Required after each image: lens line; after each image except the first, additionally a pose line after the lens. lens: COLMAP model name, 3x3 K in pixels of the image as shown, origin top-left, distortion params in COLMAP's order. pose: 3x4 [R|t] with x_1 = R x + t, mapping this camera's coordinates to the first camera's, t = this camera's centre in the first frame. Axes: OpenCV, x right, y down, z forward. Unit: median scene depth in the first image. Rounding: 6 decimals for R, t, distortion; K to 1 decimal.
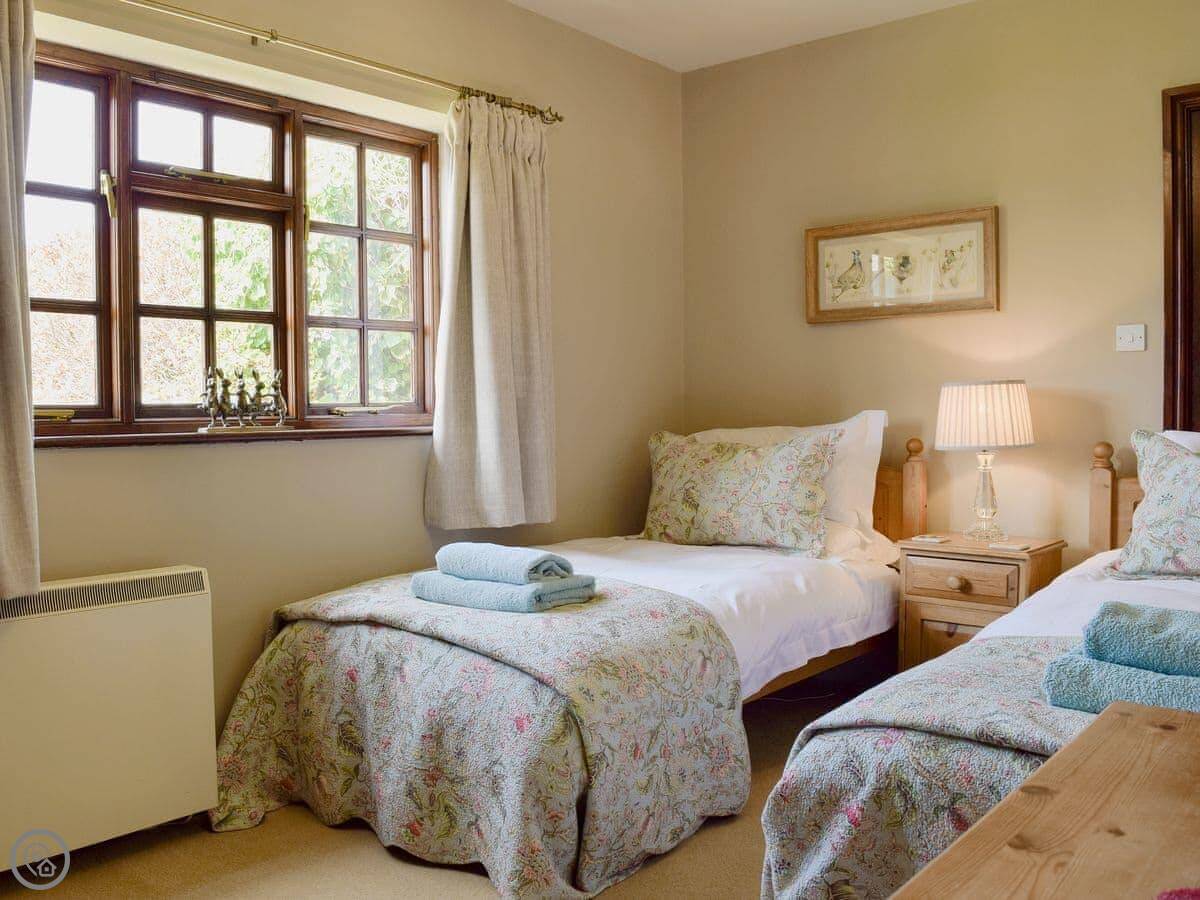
lens RADIAL K [[1042.3, 0, 581.5], [0, 1042.3, 449.5], [0, 0, 1]] dist [-0.084896, 0.016305]
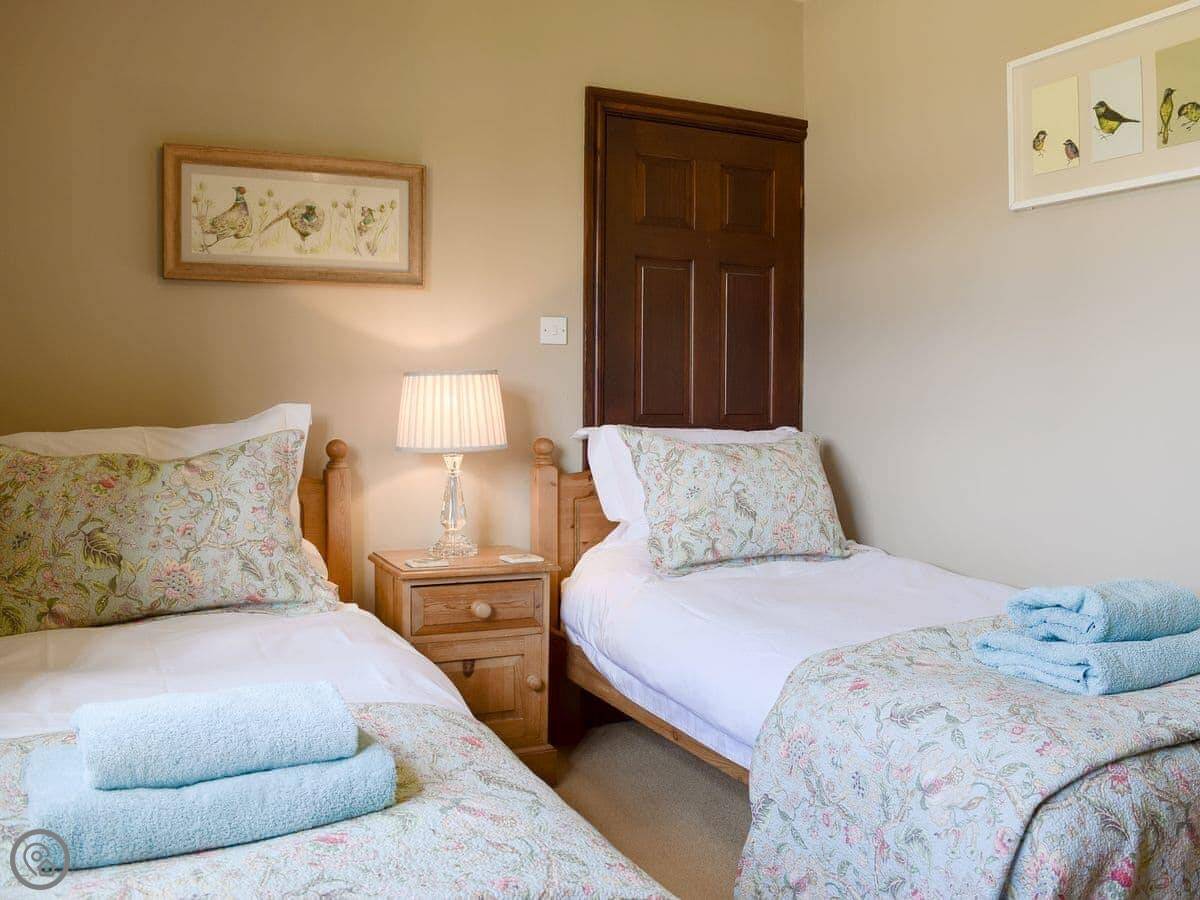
lens RADIAL K [[1042.3, 0, 581.5], [0, 1042.3, 449.5], [0, 0, 1]] dist [-0.084896, 0.016305]
pose [[0.413201, -0.031775, 0.910085, -0.324469], [0.029166, 0.999340, 0.021649, -0.015129], [-0.910173, 0.017598, 0.413855, 0.509195]]
